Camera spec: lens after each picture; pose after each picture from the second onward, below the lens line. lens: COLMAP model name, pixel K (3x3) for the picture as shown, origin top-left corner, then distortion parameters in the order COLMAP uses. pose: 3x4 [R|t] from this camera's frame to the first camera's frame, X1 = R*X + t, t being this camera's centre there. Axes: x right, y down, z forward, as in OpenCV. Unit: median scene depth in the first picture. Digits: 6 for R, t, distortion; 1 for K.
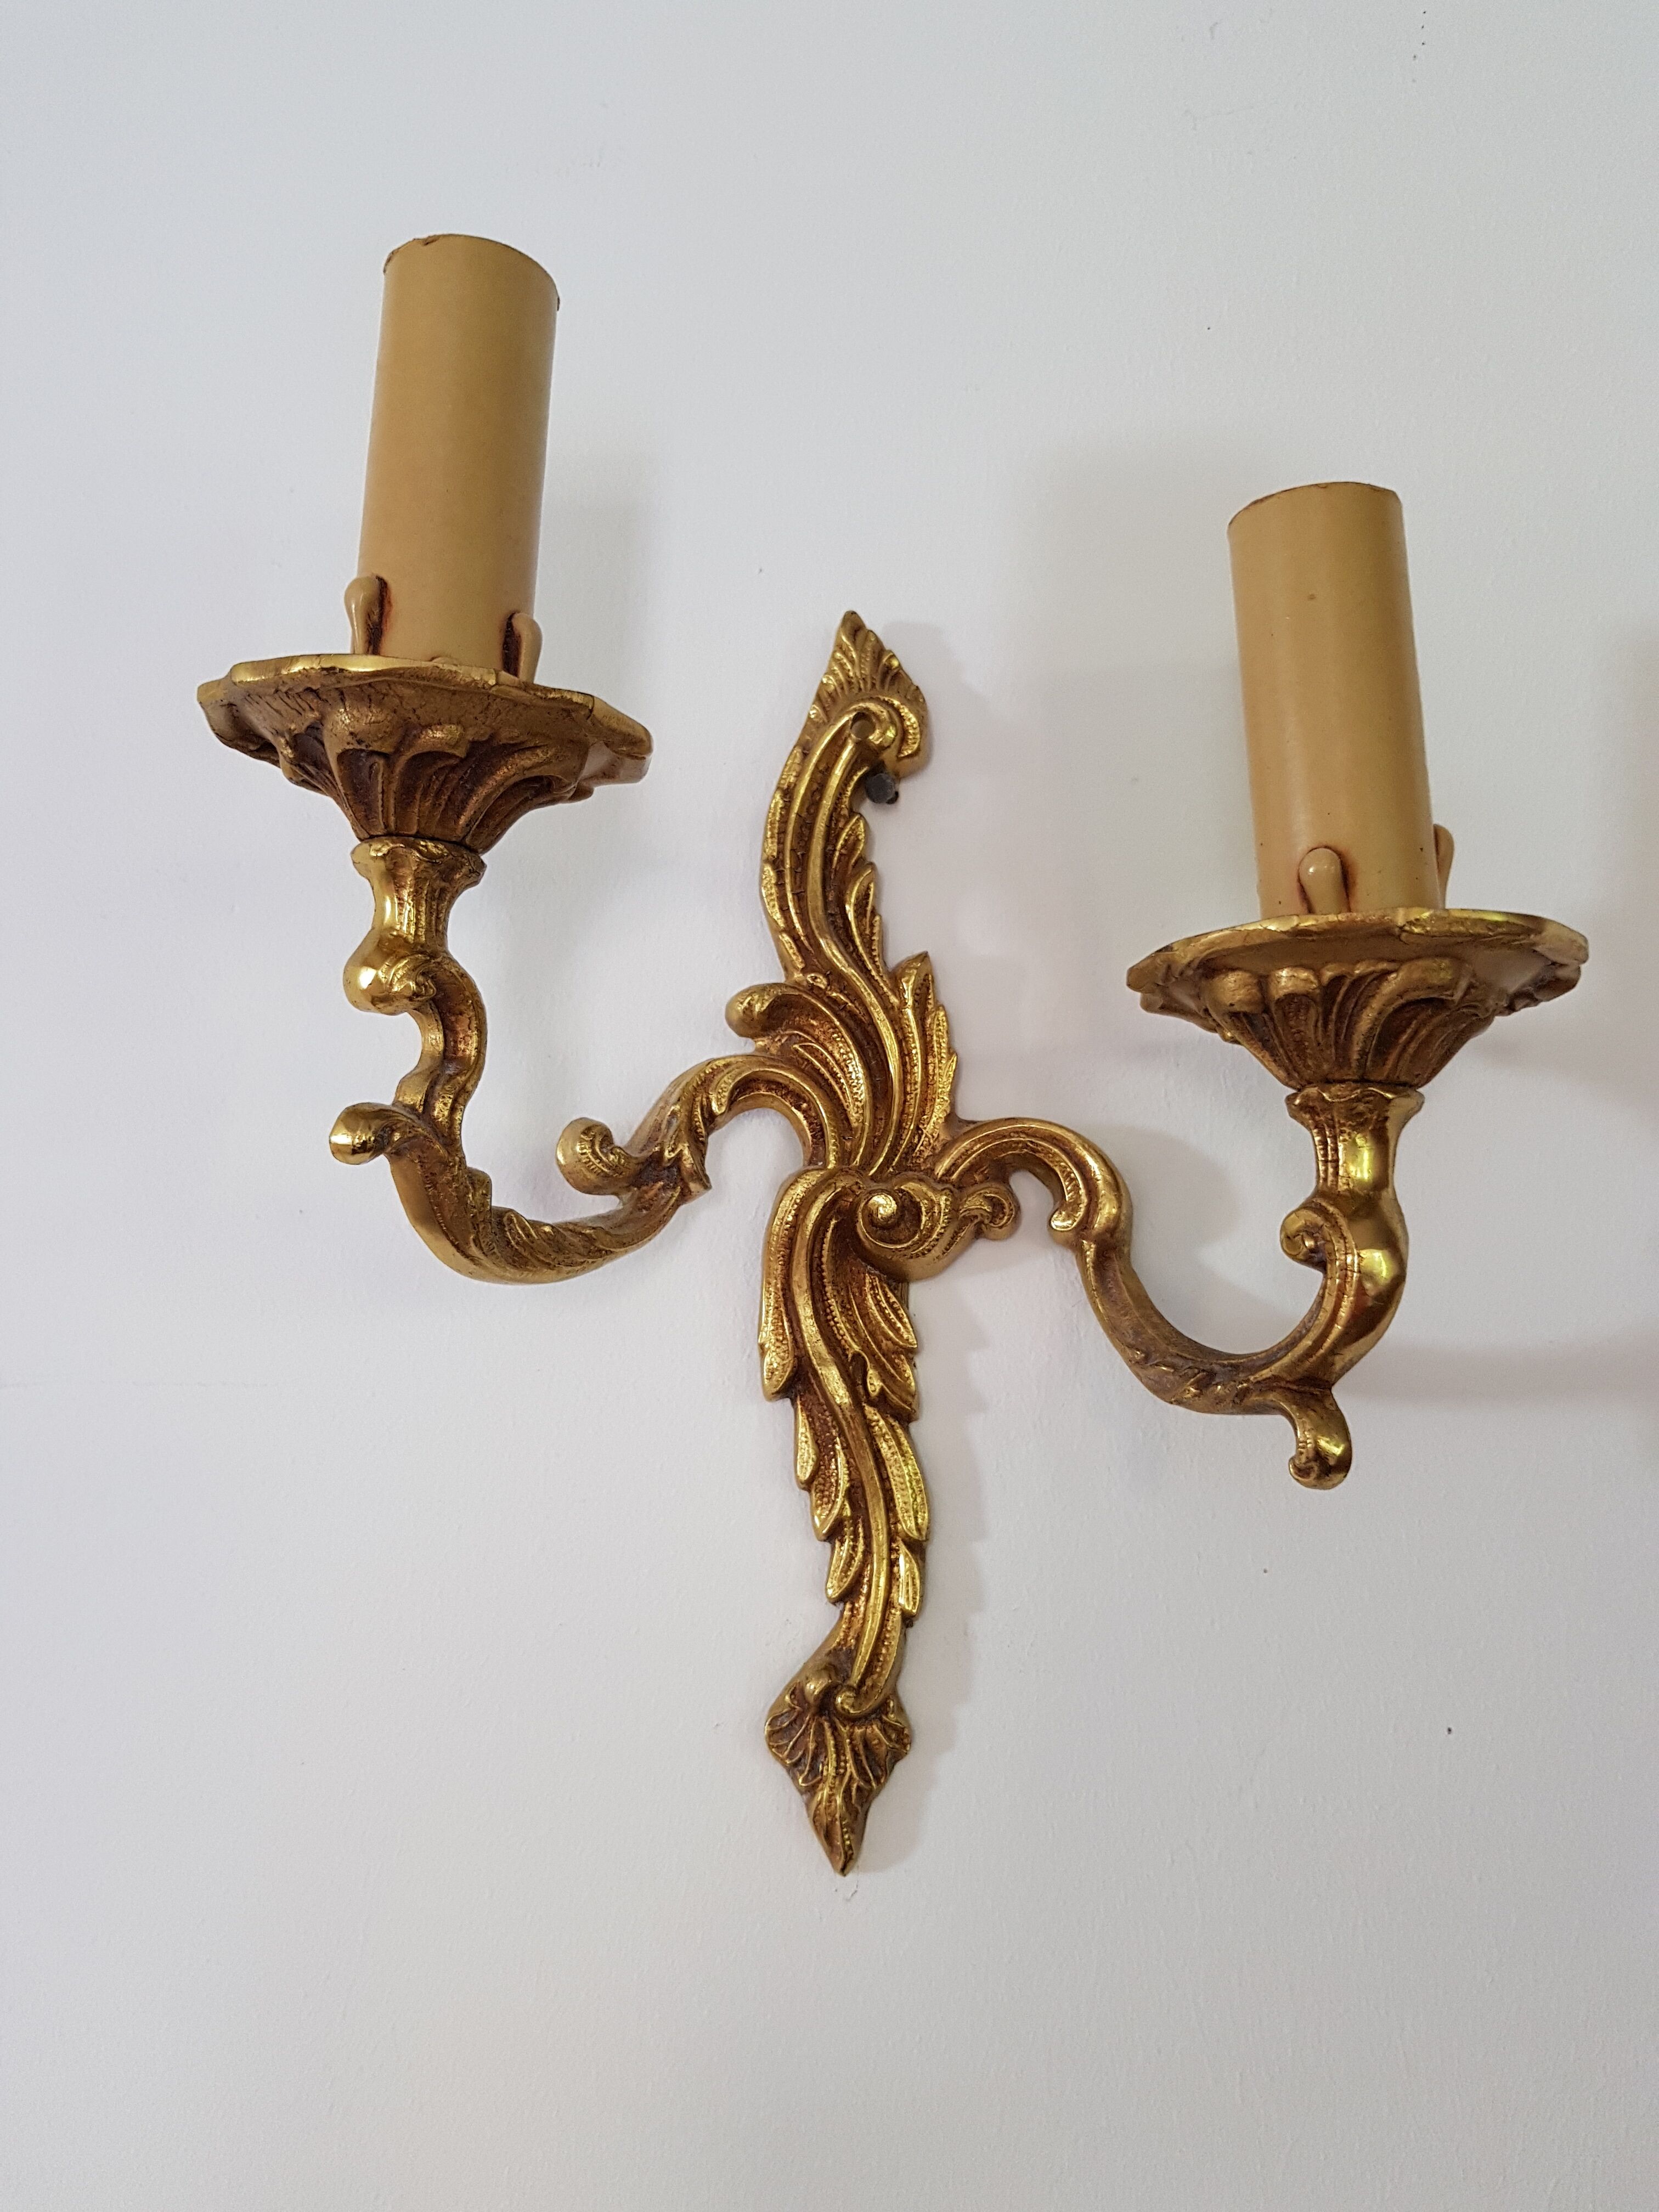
lens RADIAL K [[1864.8, 0, 829.5], [0, 1864.8, 1106.0], [0, 0, 1]] dist [-0.015050, -0.000334]
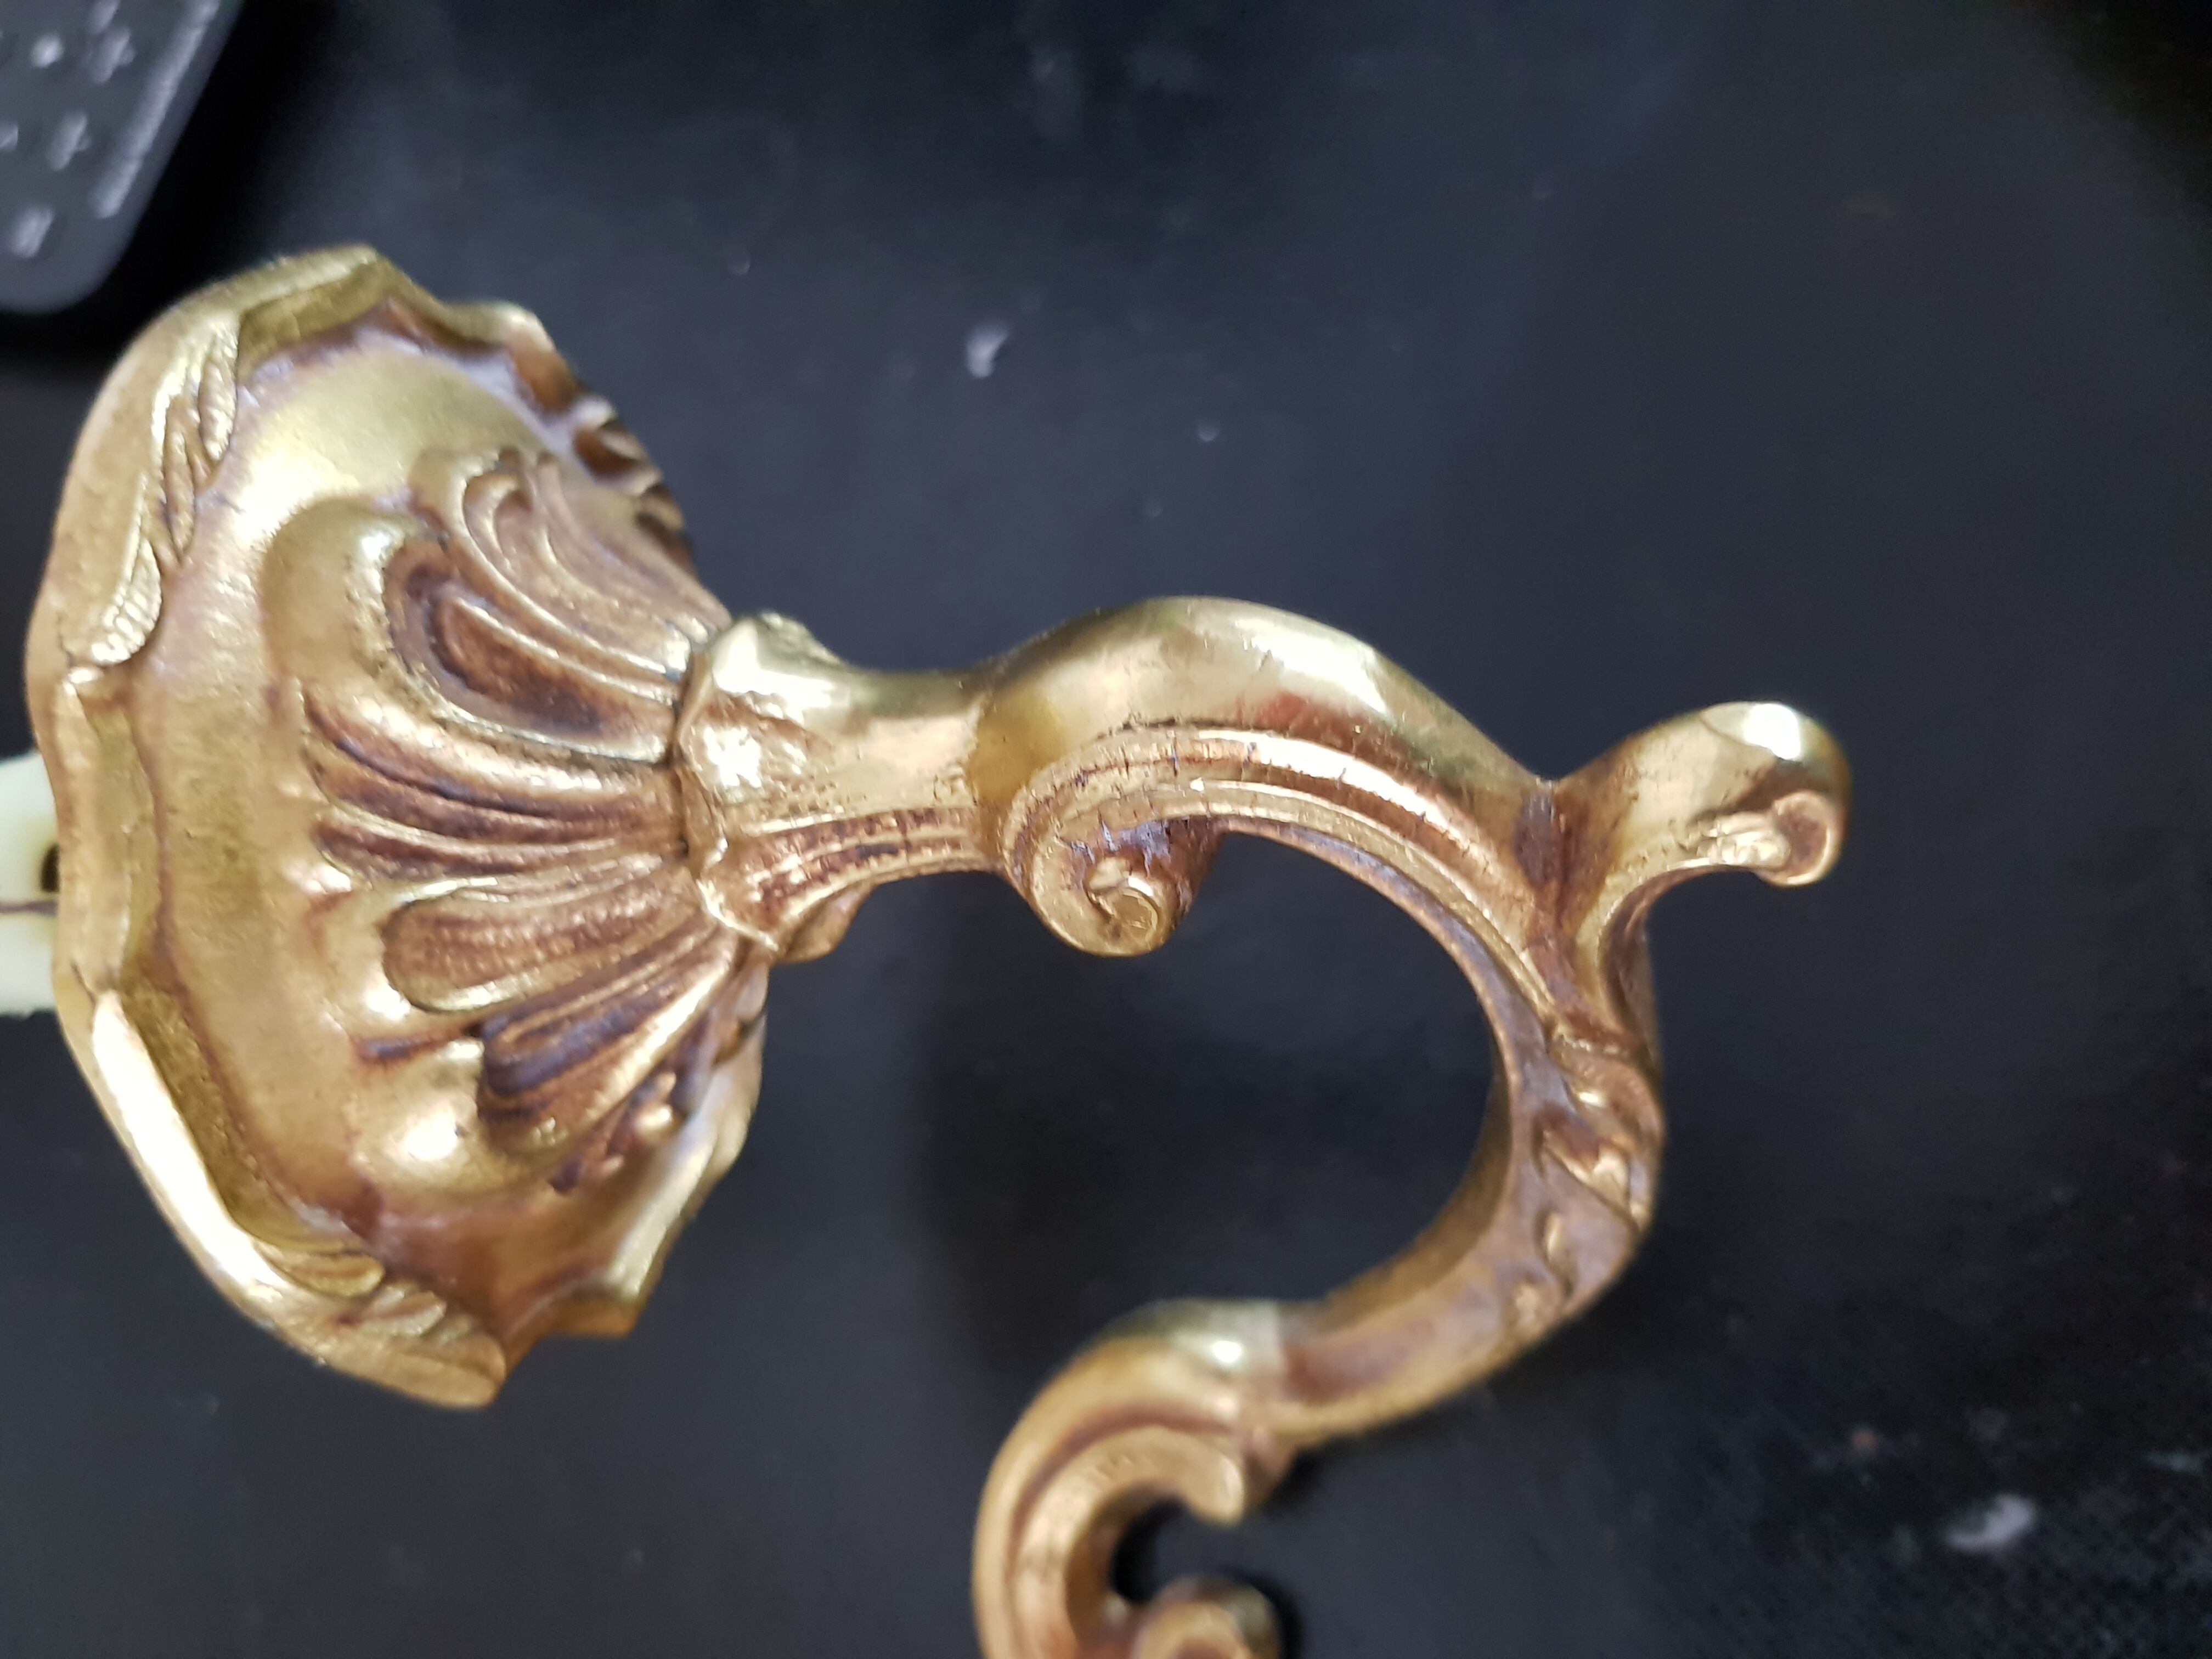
lens RADIAL K [[1927.7, 0, 1106.0], [0, 1927.7, 829.5], [0, 0, 1]] dist [-0.134300, 0.083634]
pose [[-0.033033, -0.948568, 0.314846, 0.131399], [0.987681, -0.079191, -0.134960, 0.105879], [0.152952, 0.306509, 0.939499, 0.572711]]
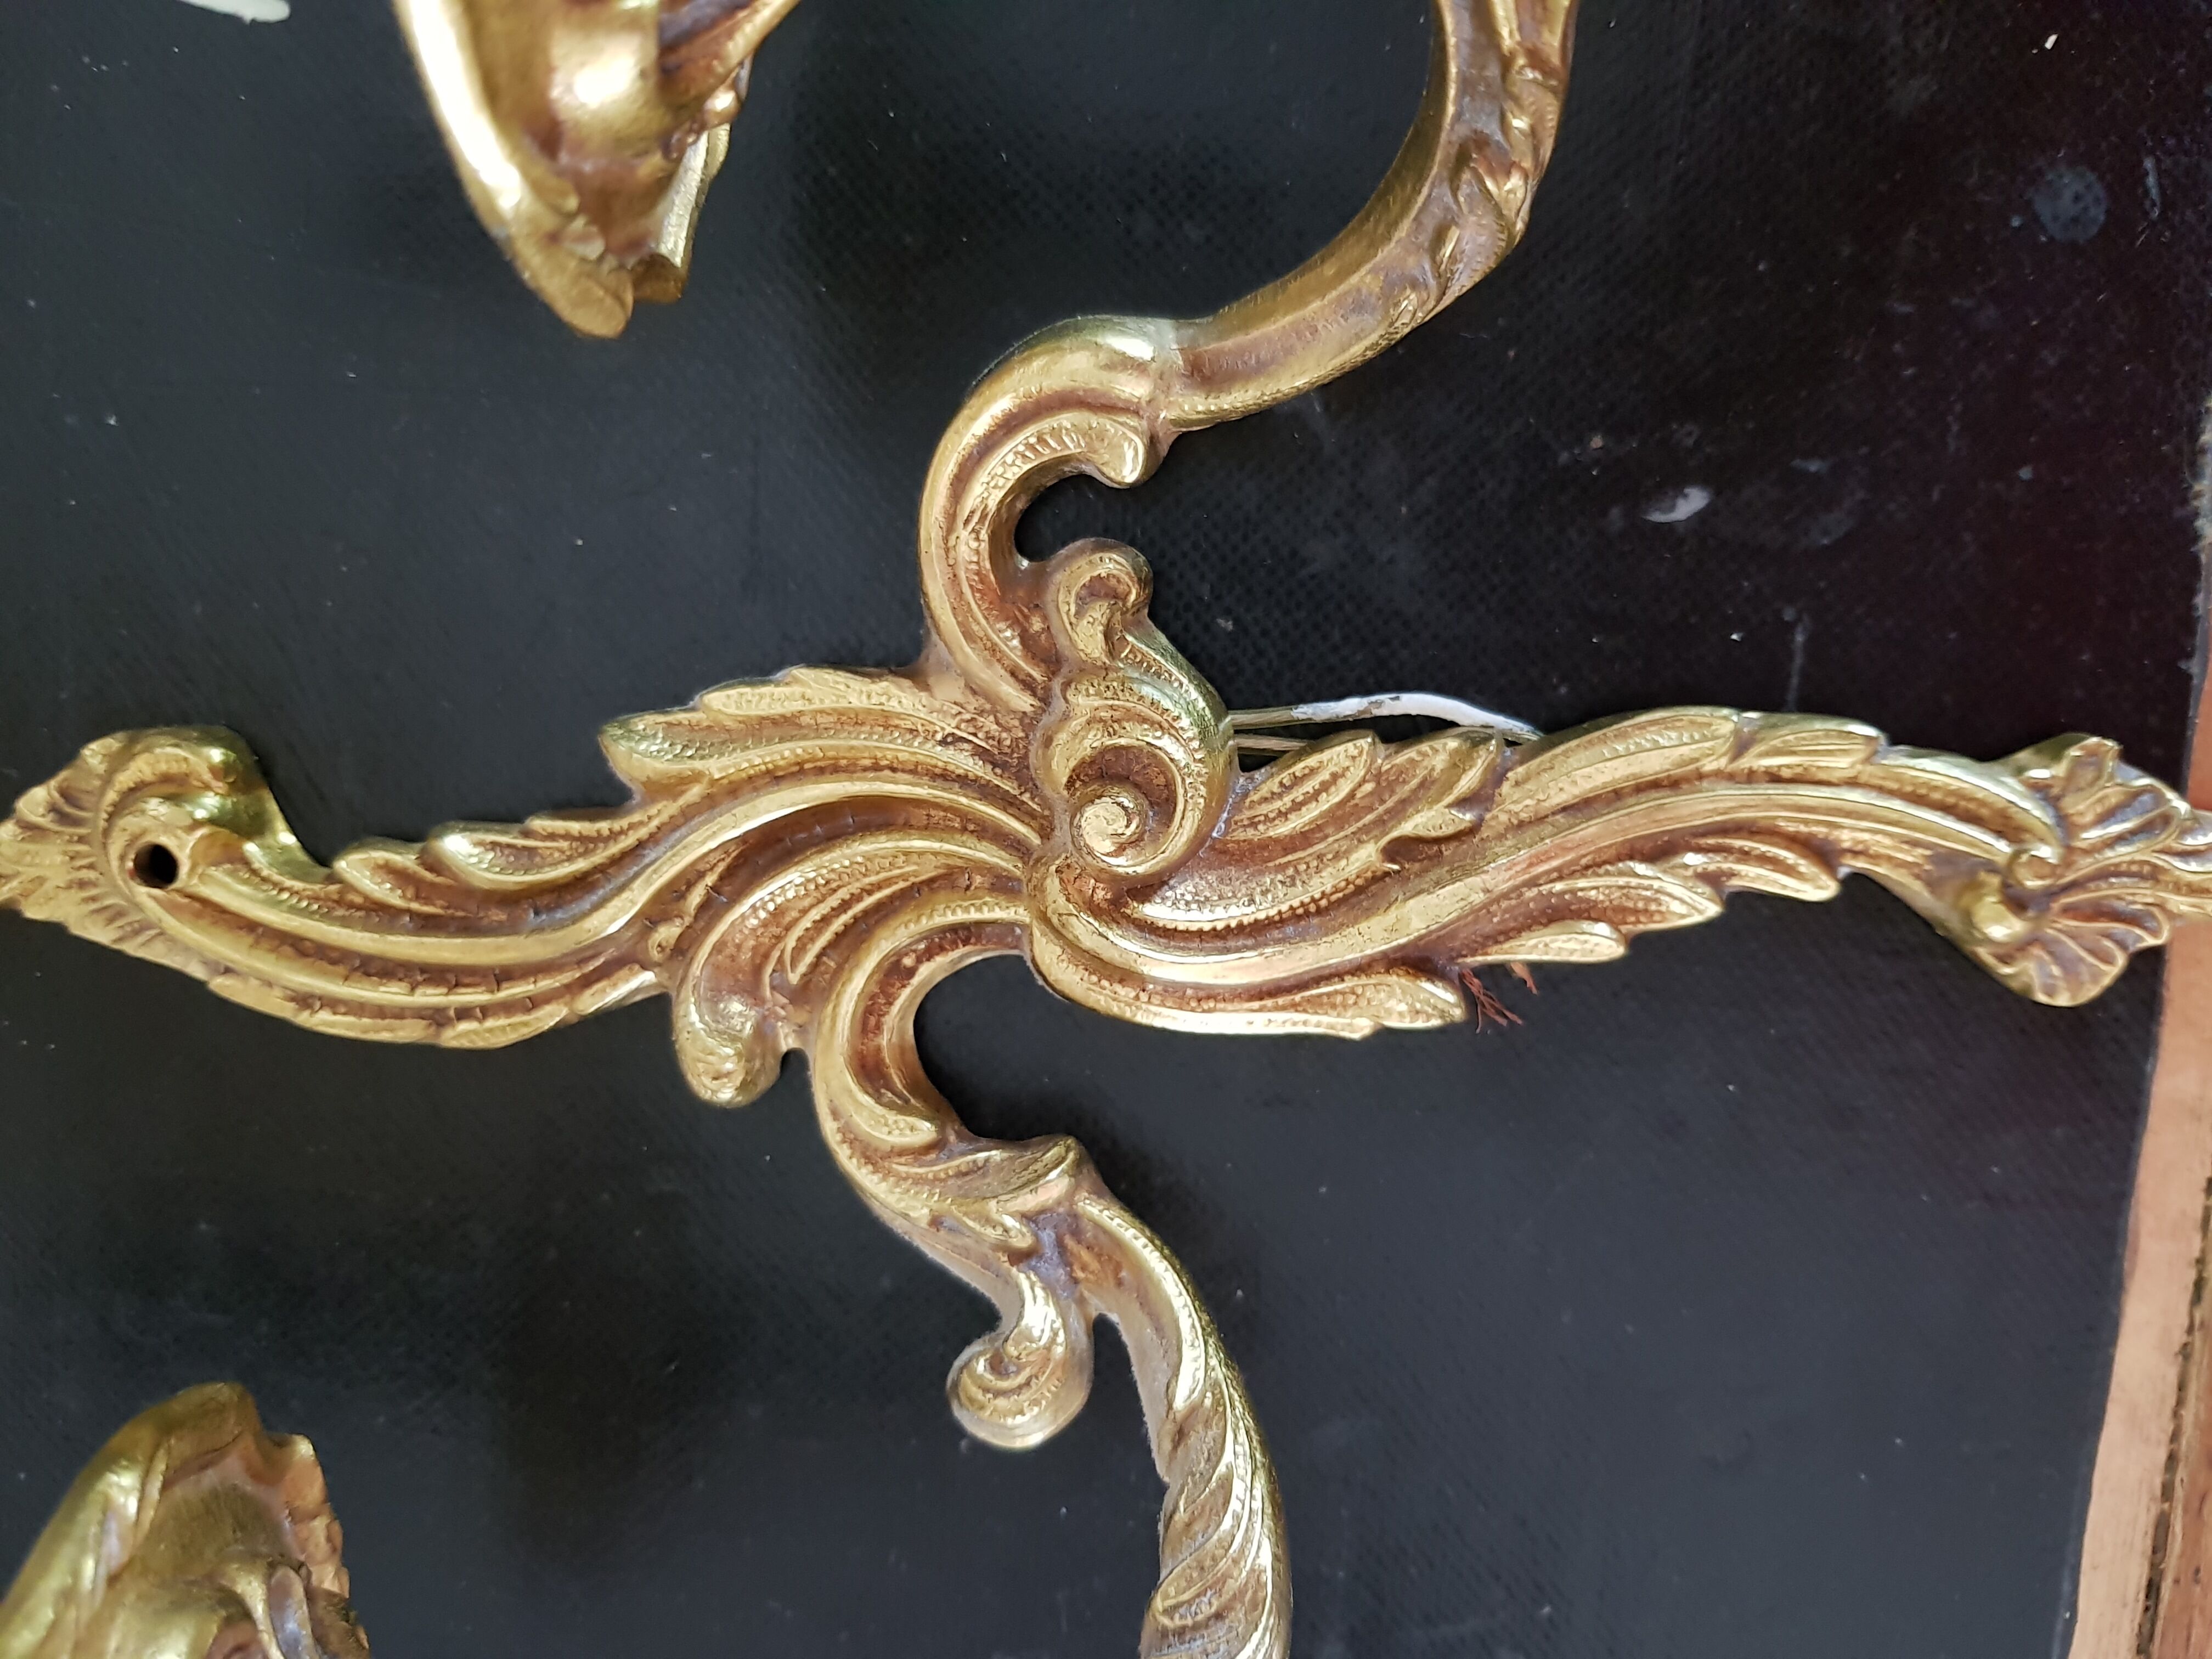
lens RADIAL K [[1864.8, 0, 1106.0], [0, 1864.8, 829.5], [0, 0, 1]] dist [-0.015050, -0.000334]
pose [[-0.026162, -0.994513, -0.101286, 0.076102], [0.992737, -0.037749, 0.114233, -0.003343], [-0.117430, -0.097561, 0.988277, 0.489126]]
